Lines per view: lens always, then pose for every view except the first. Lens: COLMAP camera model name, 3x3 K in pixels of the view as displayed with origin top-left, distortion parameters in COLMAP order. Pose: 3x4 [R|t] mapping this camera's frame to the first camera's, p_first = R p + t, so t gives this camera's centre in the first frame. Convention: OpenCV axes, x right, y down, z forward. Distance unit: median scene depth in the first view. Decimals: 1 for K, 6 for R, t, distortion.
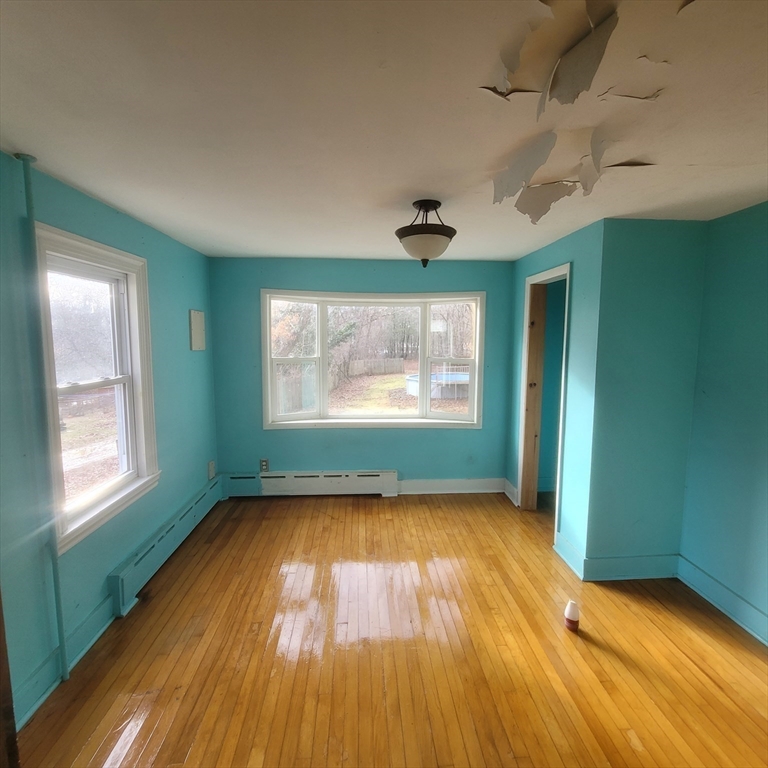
lens RADIAL K [[413.7, 0, 384.0], [0, 413.7, 384.0], [0, 0, 1]] dist [0.001607, 0.000773]
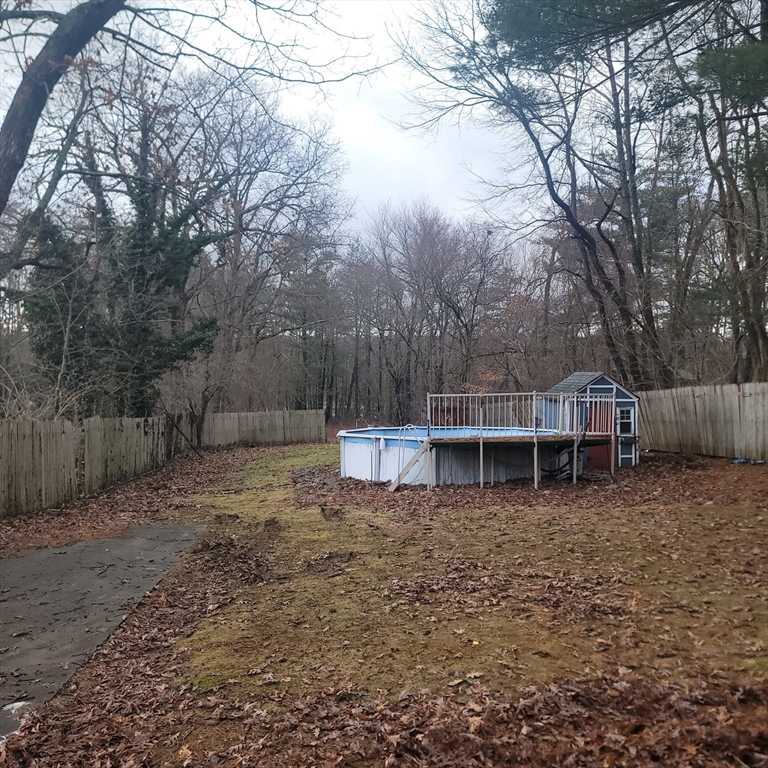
lens RADIAL K [[803.9, 0, 384.0], [0, 803.9, 384.0], [0, 0, 1]] dist [0.004637, 0.001991]
pose [[0.992365, 0.008526, 0.123039, 0.001456], [0.005296, 0.993742, -0.111572, 0.010724], [-0.123220, 0.111372, 0.986110, 0.130872]]
